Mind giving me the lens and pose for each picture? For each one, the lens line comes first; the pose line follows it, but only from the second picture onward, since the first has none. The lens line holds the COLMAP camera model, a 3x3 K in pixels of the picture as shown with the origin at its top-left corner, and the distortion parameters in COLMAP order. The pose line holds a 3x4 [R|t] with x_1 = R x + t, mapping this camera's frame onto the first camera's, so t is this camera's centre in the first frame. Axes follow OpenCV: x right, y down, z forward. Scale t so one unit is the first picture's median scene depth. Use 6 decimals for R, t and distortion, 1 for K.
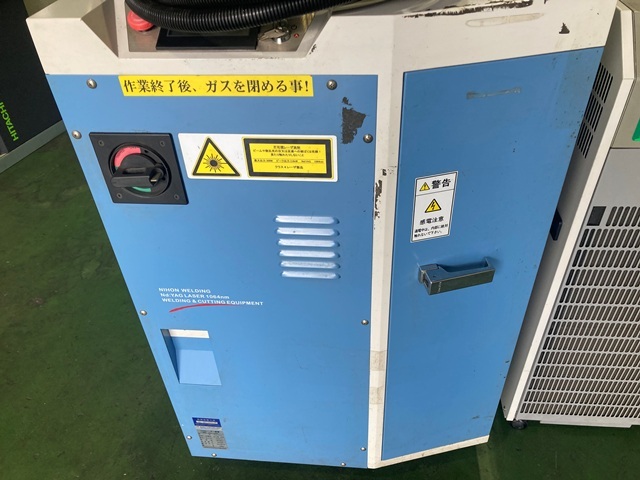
lens RADIAL K [[518.9, 0, 320.8], [0, 518.9, 239.3], [0, 0, 1]] dist [0.003827, -0.012155]
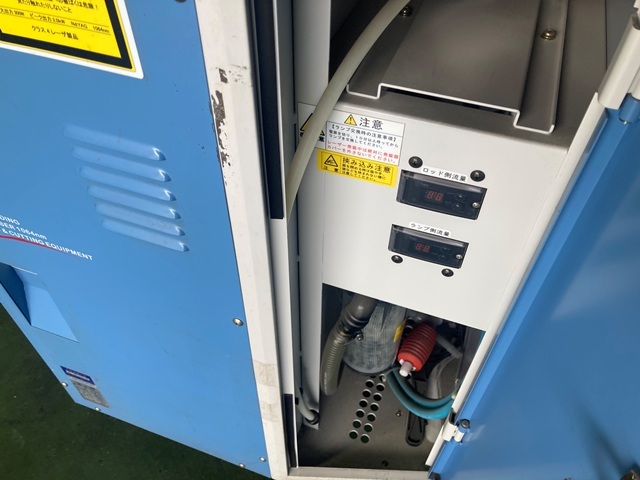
lens RADIAL K [[518.9, 0, 318.2], [0, 518.9, 240.3], [0, 0, 1]] dist [0.003827, -0.012155]
pose [[0.969072, 0.218233, -0.115216, 0.284891], [-0.197809, 0.966066, 0.166096, -0.075604], [0.147554, -0.138168, 0.979356, 0.498035]]
